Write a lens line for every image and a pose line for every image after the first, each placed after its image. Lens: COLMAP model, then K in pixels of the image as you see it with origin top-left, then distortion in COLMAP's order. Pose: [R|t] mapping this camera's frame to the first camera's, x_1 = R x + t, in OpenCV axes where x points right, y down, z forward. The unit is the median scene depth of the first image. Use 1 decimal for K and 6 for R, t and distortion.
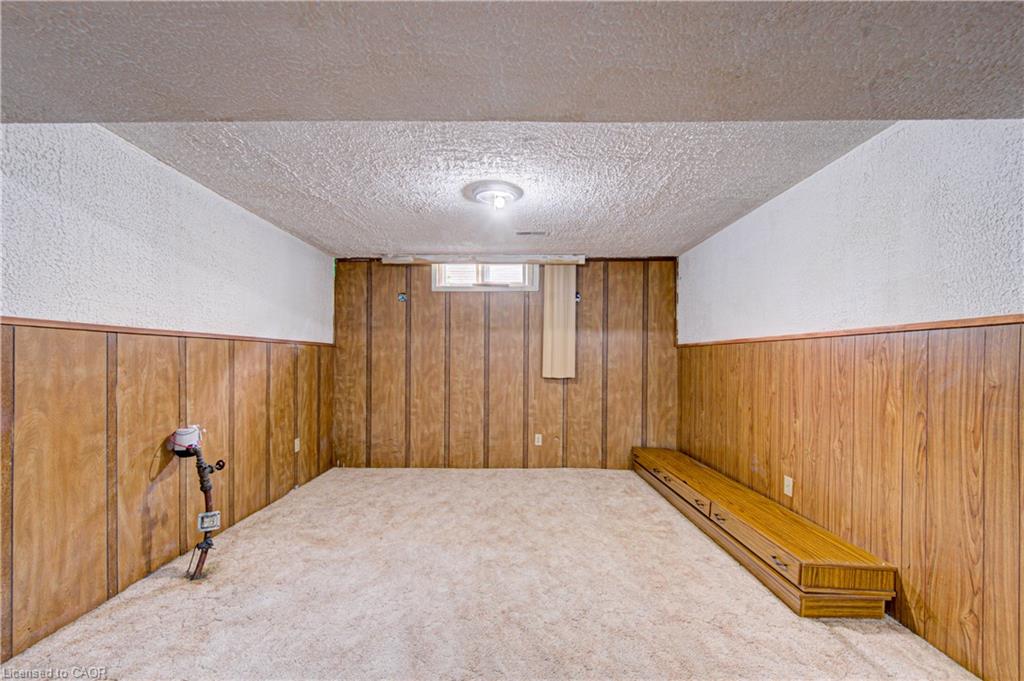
lens RADIAL K [[406.7, 0, 492.5], [0, 406.7, 355.7], [0, 0, 1]] dist [-0.001381, -0.000395]
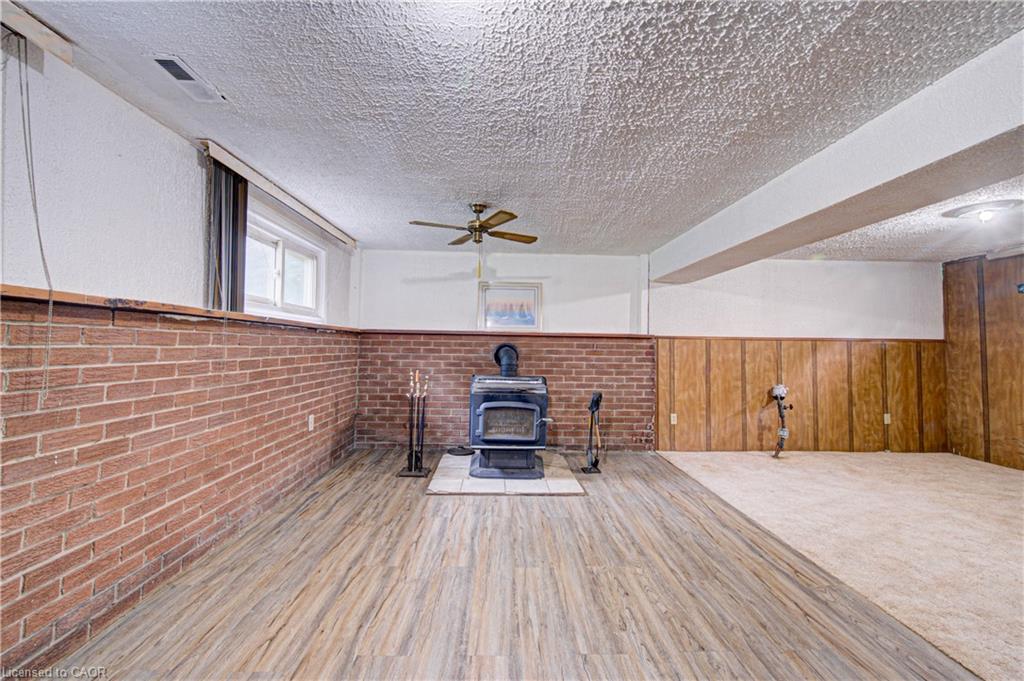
lens RADIAL K [[406.7, 0, 510.3], [0, 406.7, 336.6], [0, 0, 1]] dist [-0.001381, -0.000395]
pose [[0.050337, -0.019485, -0.998542, 0.862928], [-0.002746, 0.999803, -0.019648, -0.016077], [0.998729, 0.003731, 0.050274, -0.307527]]
